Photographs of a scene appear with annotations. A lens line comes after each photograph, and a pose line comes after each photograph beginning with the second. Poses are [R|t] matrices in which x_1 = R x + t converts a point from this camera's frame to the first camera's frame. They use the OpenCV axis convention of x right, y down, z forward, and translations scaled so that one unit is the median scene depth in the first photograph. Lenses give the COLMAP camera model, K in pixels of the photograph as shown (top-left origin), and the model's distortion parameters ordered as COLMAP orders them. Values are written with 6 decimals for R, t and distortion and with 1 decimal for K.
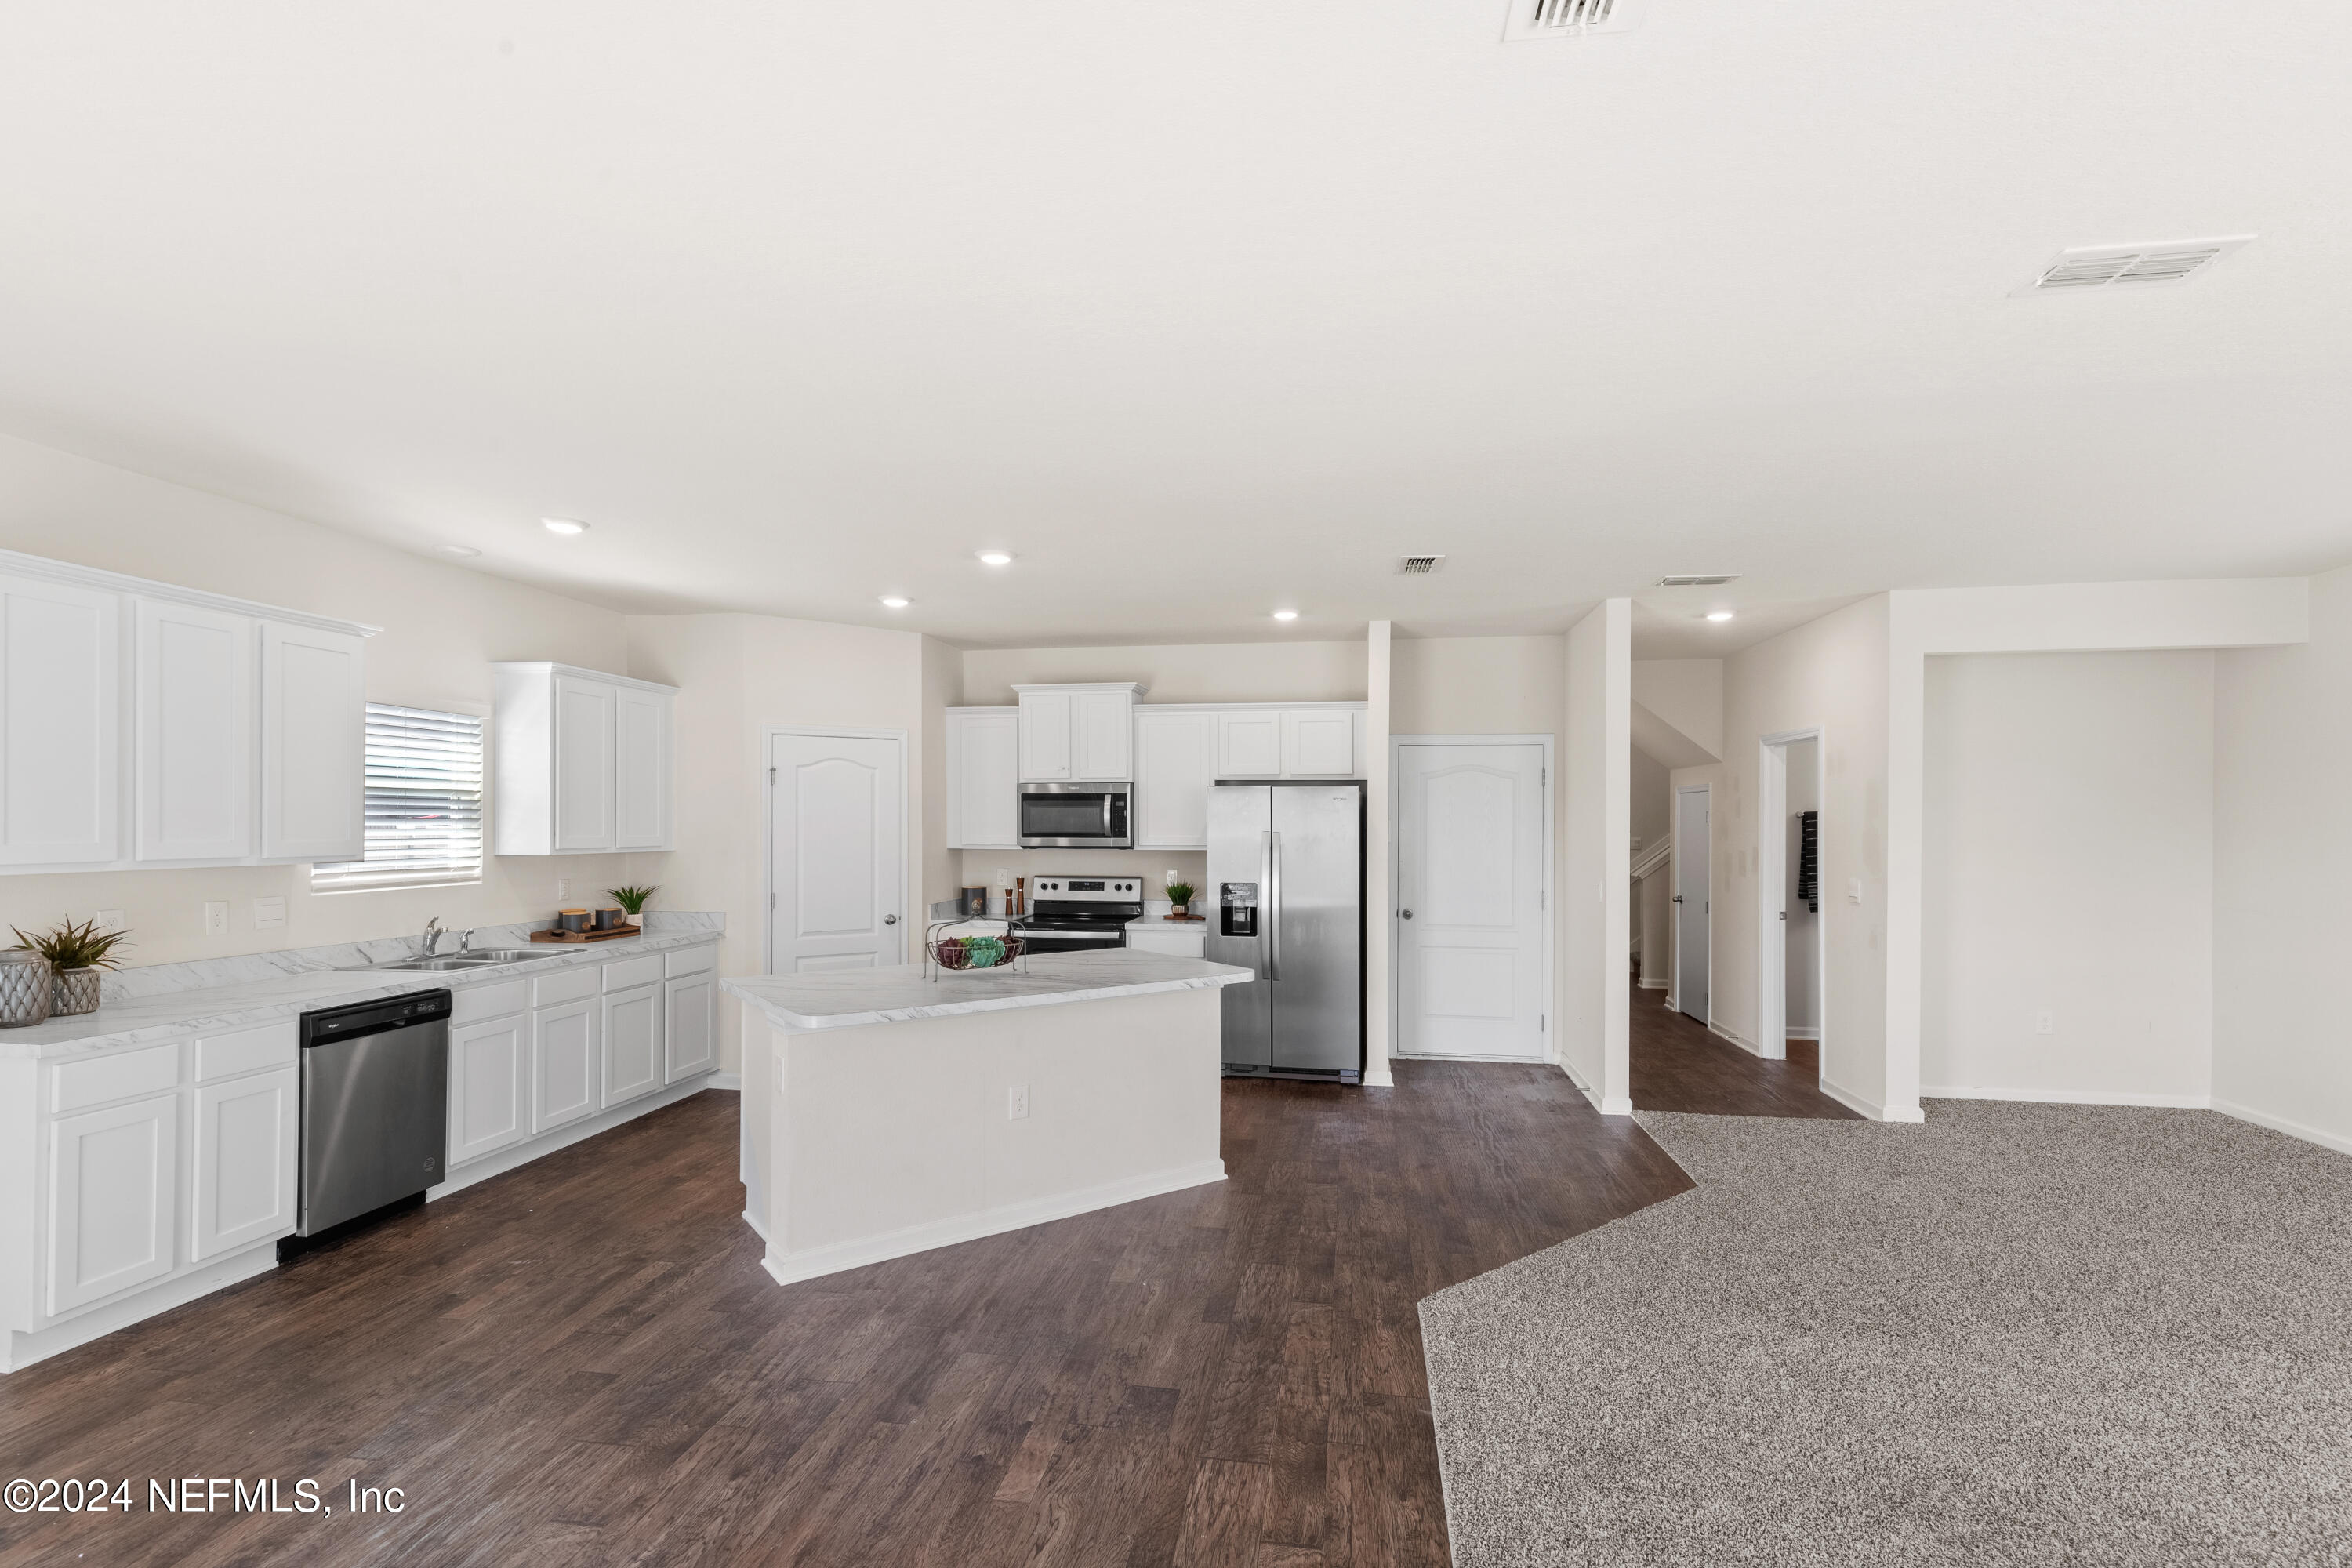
lens RADIAL K [[1076.1, 0, 1177.1], [0, 1076.1, 826.9], [0, 0, 1]] dist [0.009696, -0.000044]
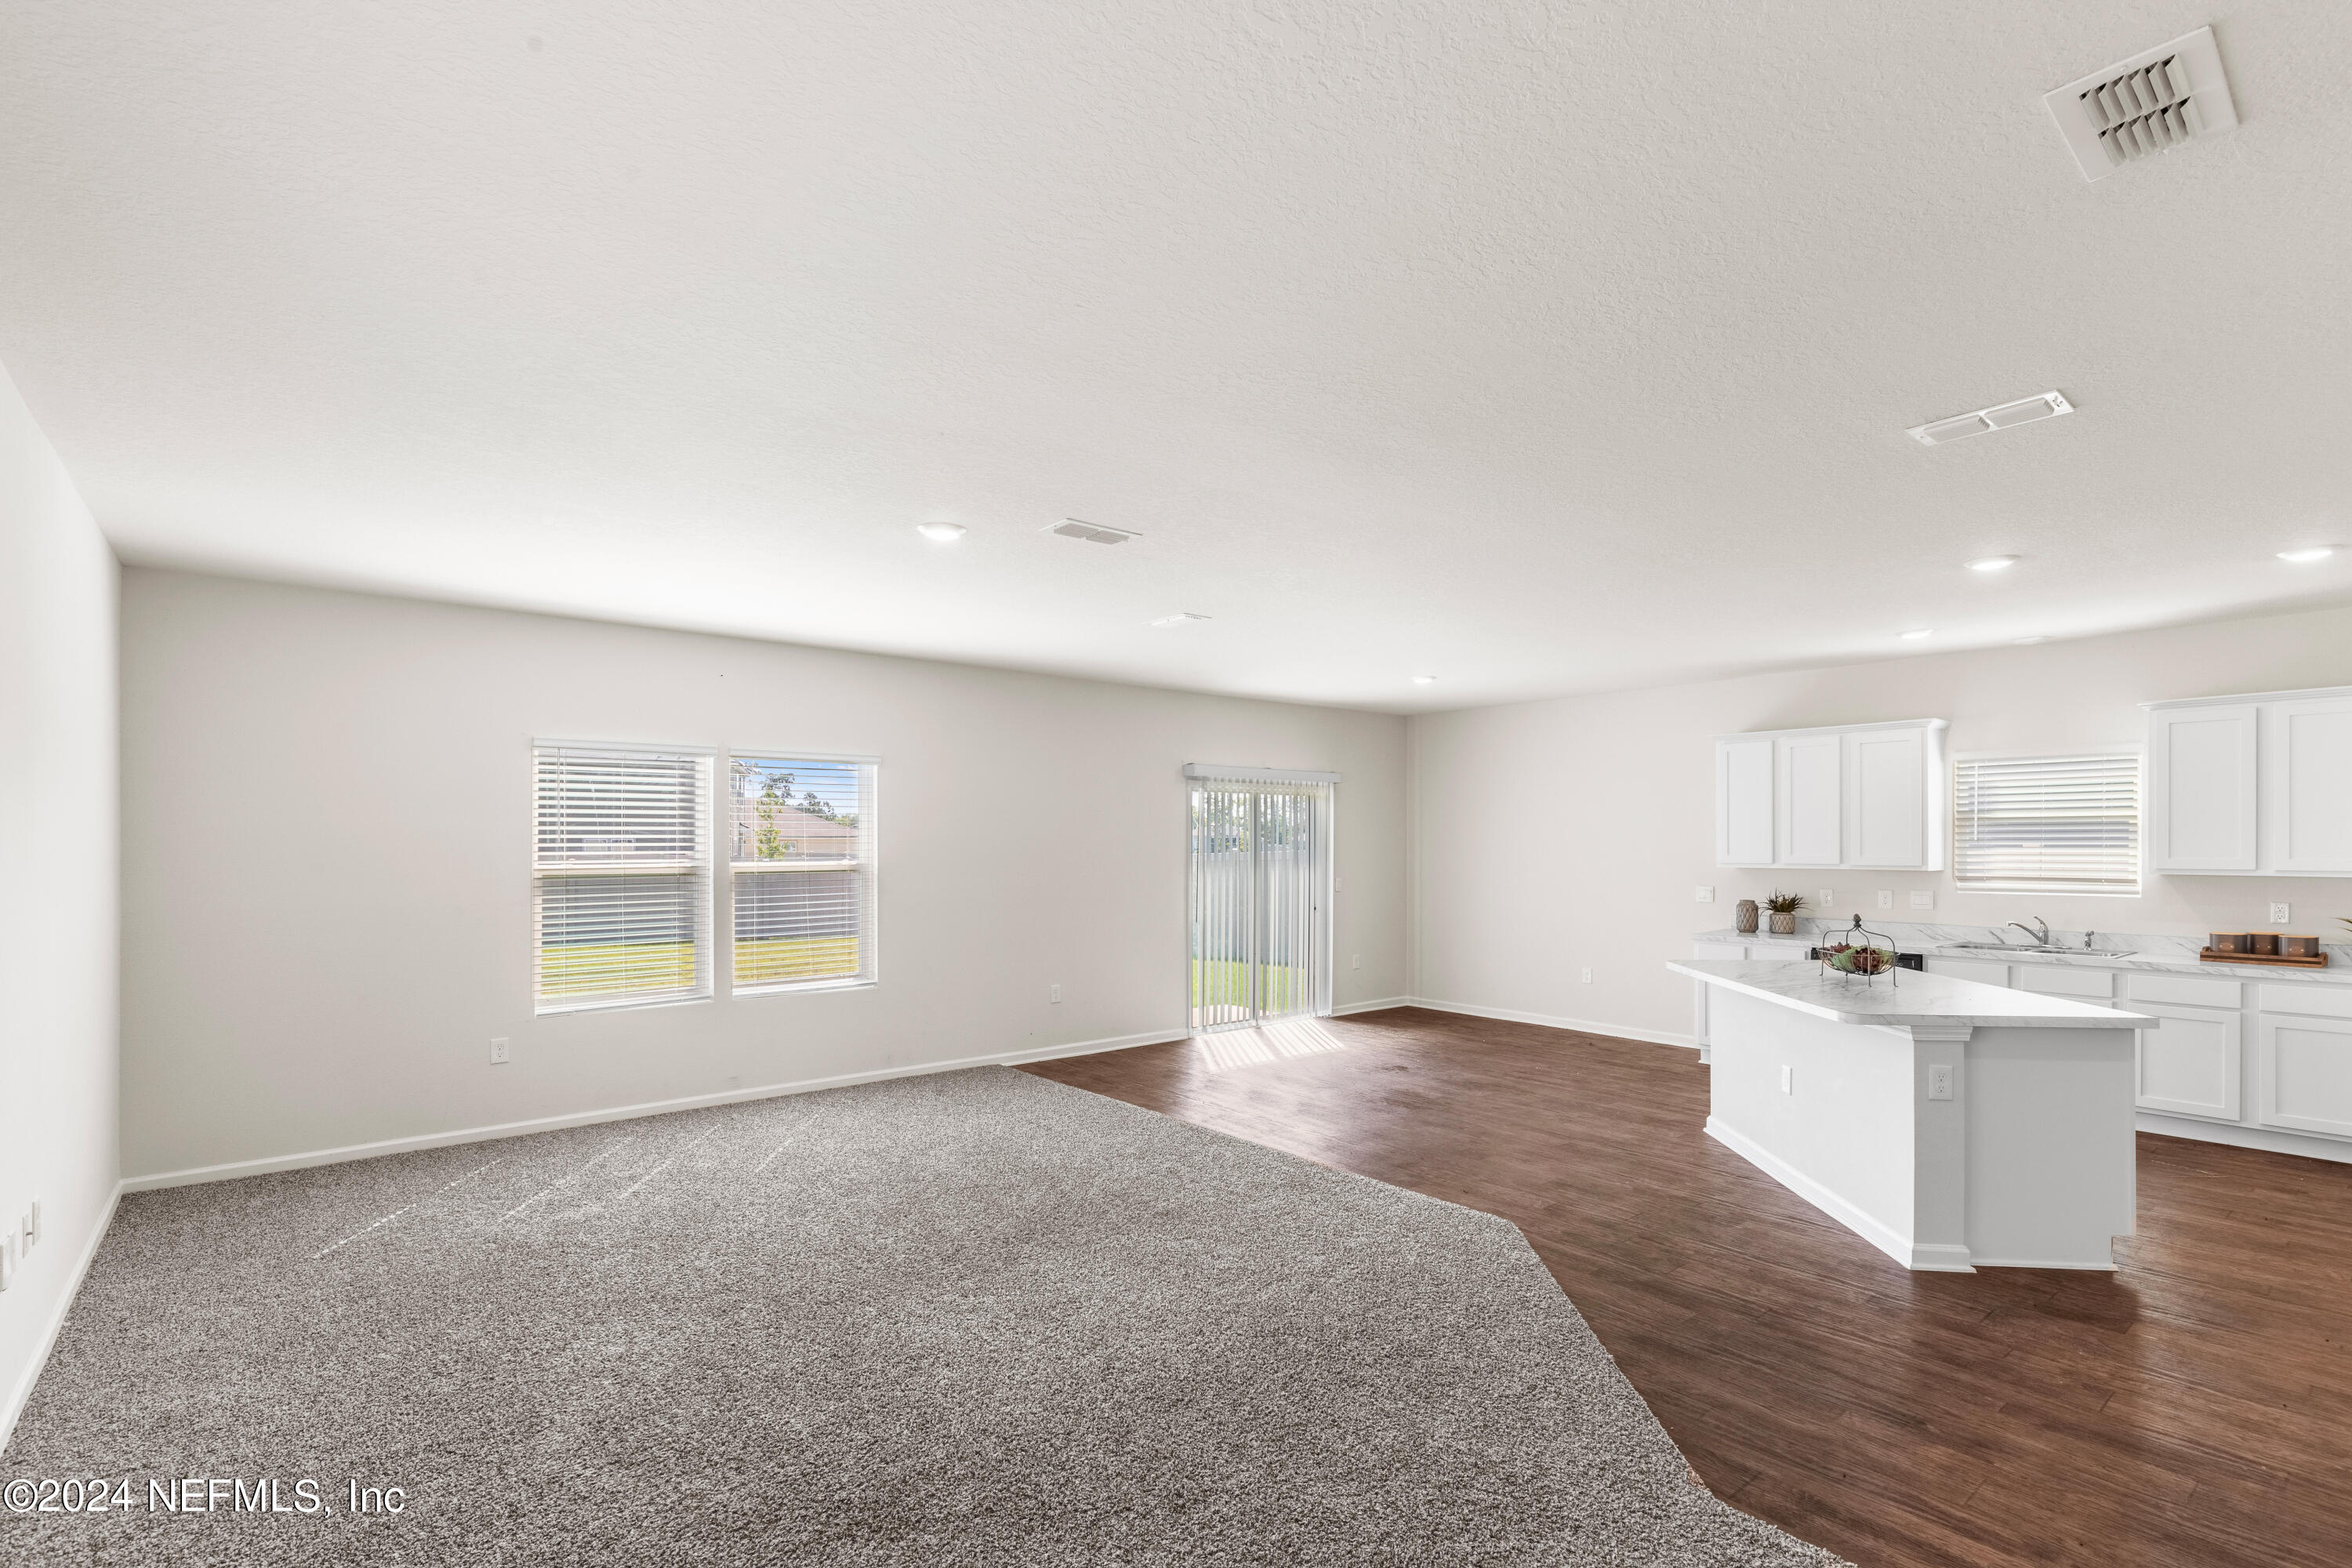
lens RADIAL K [[1076.1, 0, 1196.0], [0, 1076.1, 842.5], [0, 0, 1]] dist [0.009696, -0.000044]
pose [[-0.649421, -0.002579, -0.760425, 0.792645], [-0.000940, 0.999996, -0.002589, -0.002432], [0.760428, -0.000966, -0.649421, 0.847832]]
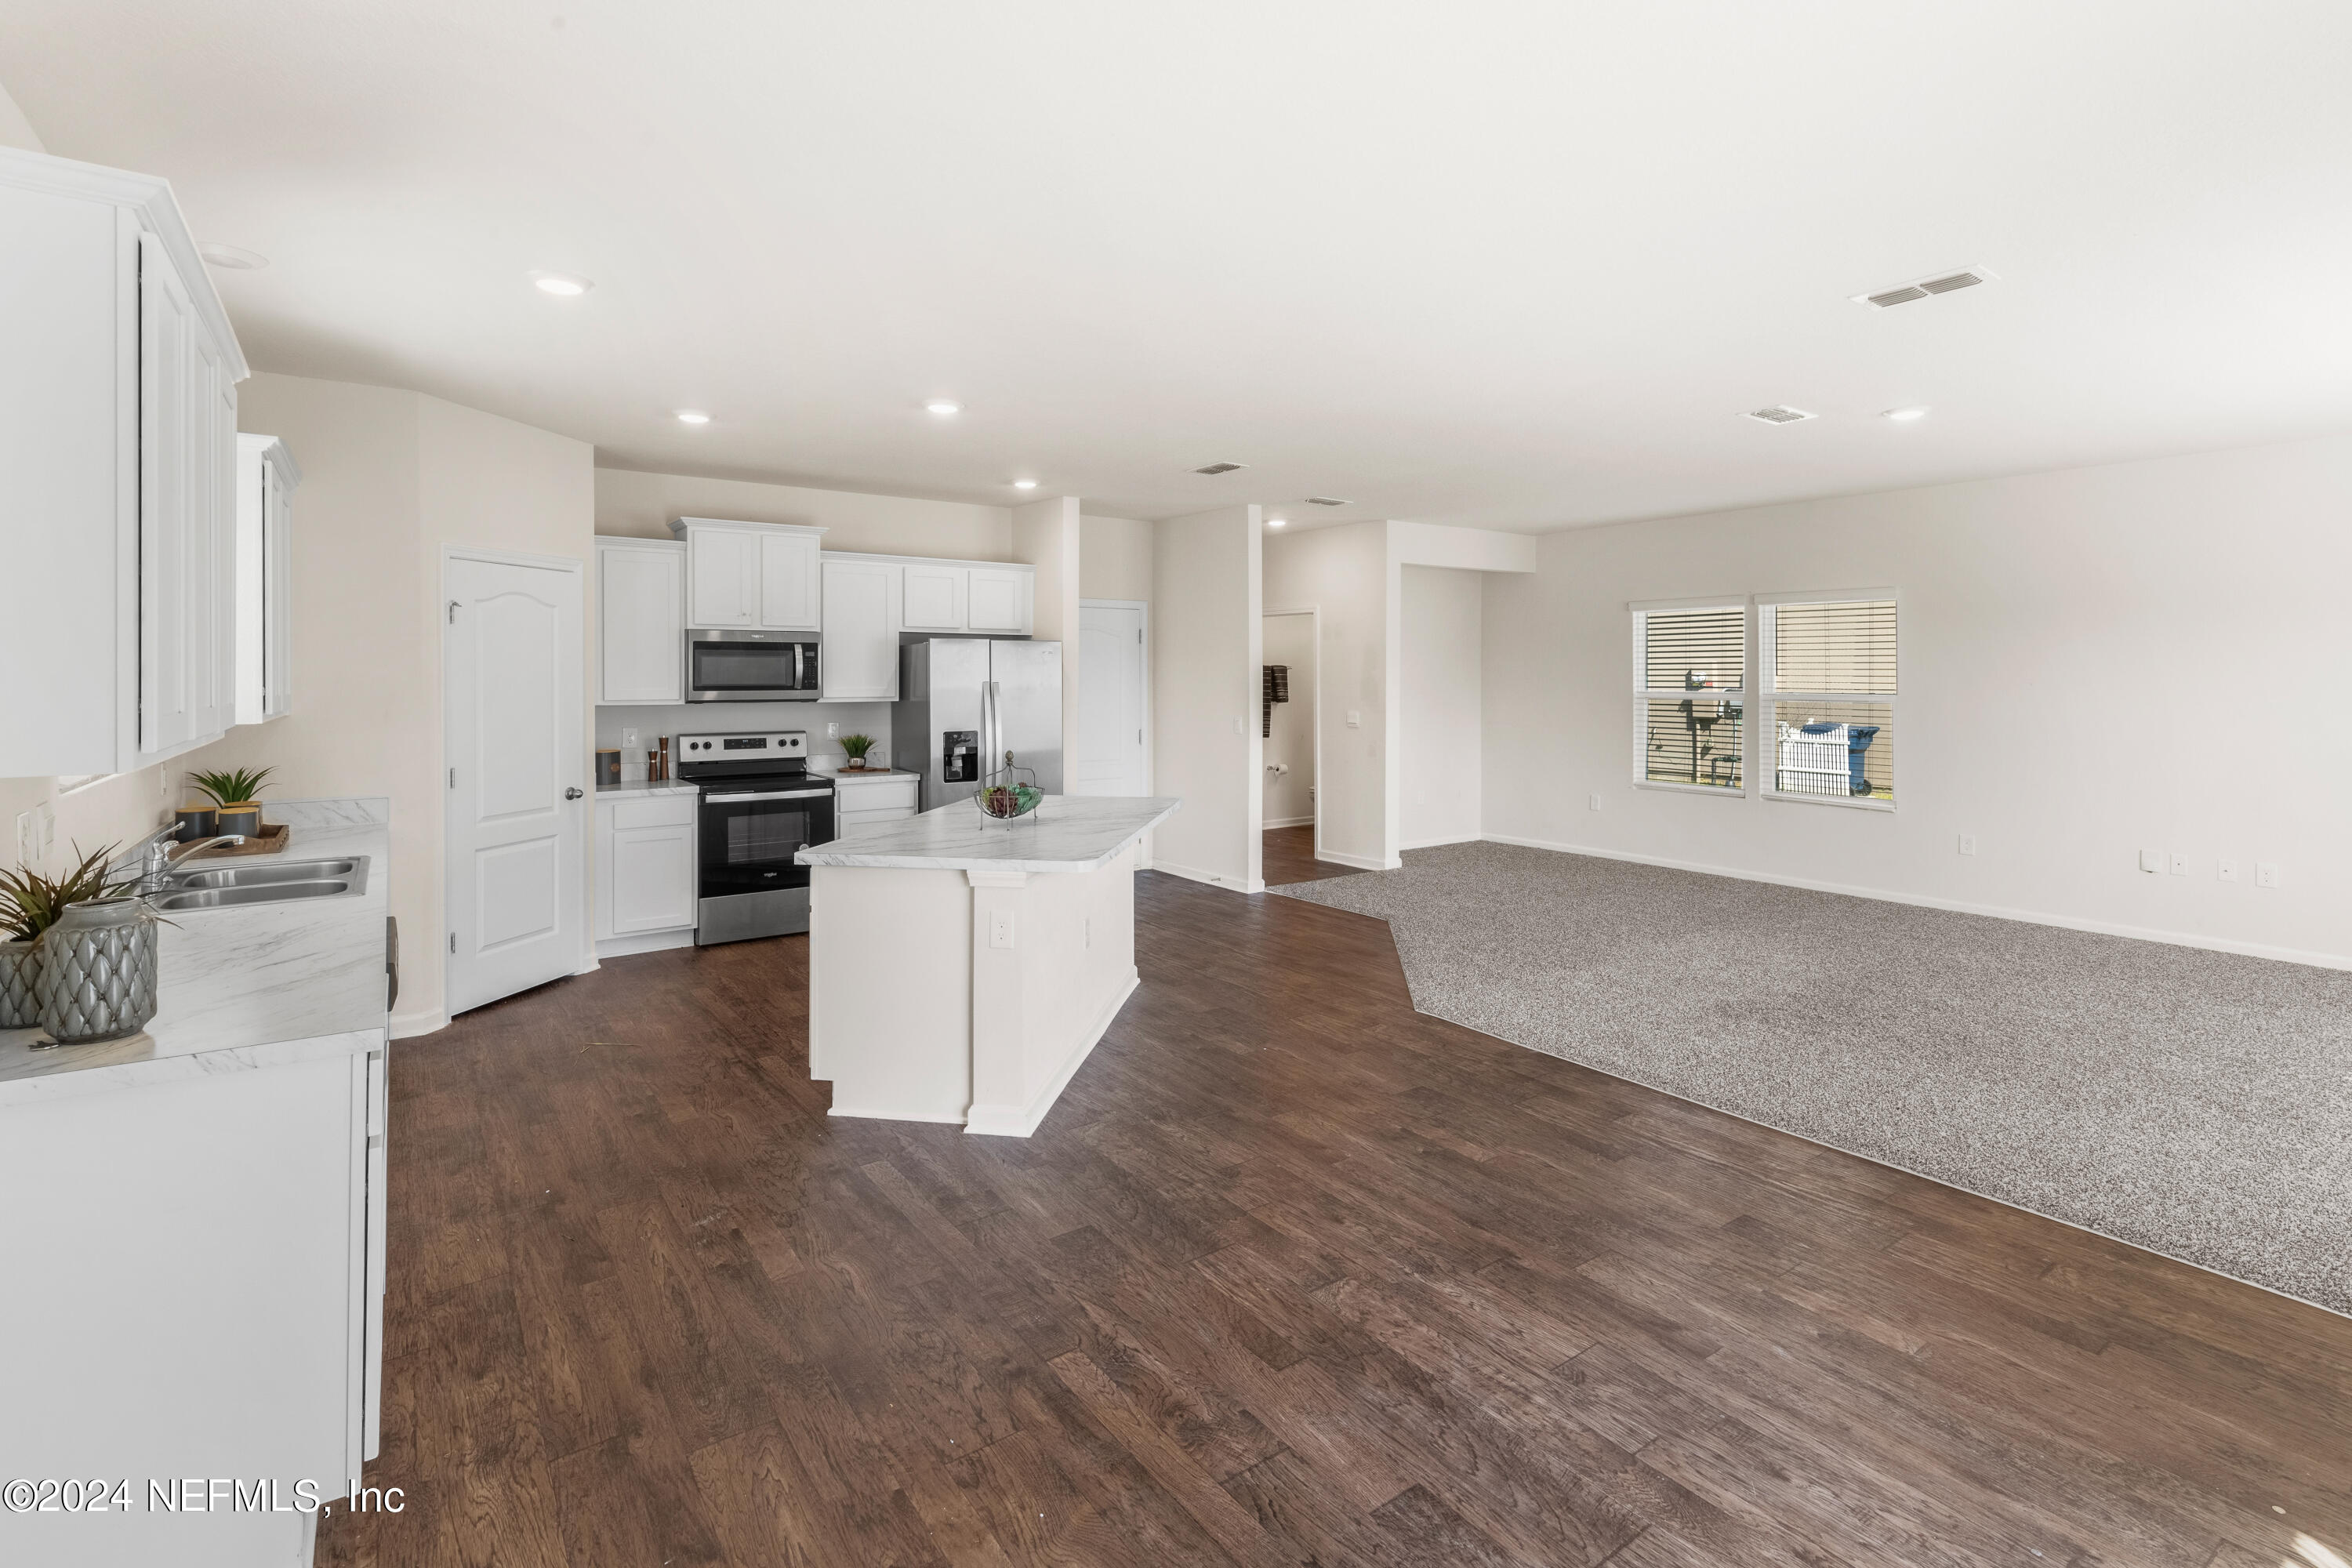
lens RADIAL K [[1076.1, 0, 1172.8], [0, 1076.1, 677.0], [0, 0, 1]] dist [0.009696, -0.000044]
pose [[0.718545, -0.003541, 0.695471, -0.554211], [0.003791, 0.999992, 0.001175, -0.001229], [-0.695470, 0.001793, 0.718553, 0.109511]]
